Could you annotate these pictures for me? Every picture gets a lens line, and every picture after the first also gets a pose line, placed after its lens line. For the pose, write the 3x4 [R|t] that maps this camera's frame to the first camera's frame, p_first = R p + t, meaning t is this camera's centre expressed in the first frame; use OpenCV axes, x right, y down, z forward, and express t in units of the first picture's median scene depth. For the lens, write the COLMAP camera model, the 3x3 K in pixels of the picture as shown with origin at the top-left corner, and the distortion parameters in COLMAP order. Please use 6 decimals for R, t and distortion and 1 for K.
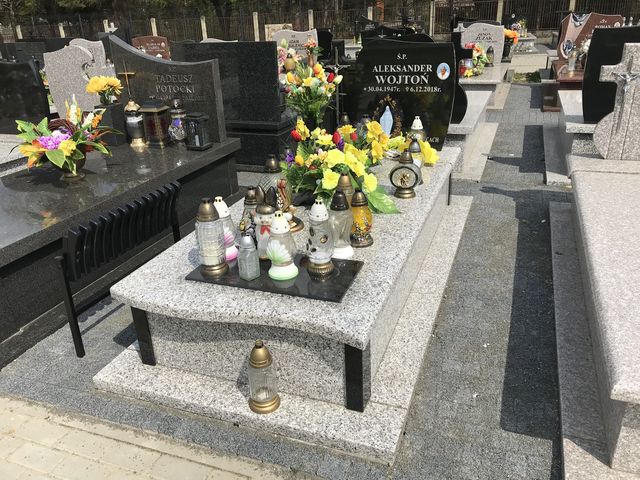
lens RADIAL K [[527.2, 0, 317.6], [0, 527.2, 239.9], [0, 0, 1]] dist [0.021441, -0.003511]
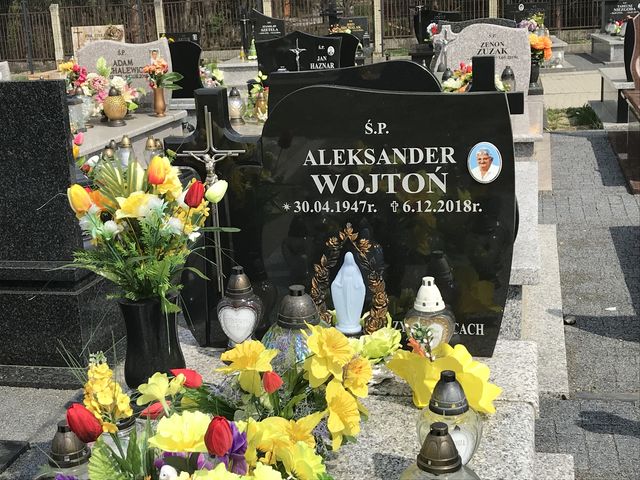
lens RADIAL K [[969.2, 0, 321.3], [0, 969.2, 239.9], [0, 0, 1]] dist [0.078936, 0.000000]
pose [[0.989210, -0.046027, 0.139088, 0.015202], [0.068424, 0.984611, -0.160811, -0.149956], [-0.129546, 0.168593, 0.977136, 0.312459]]
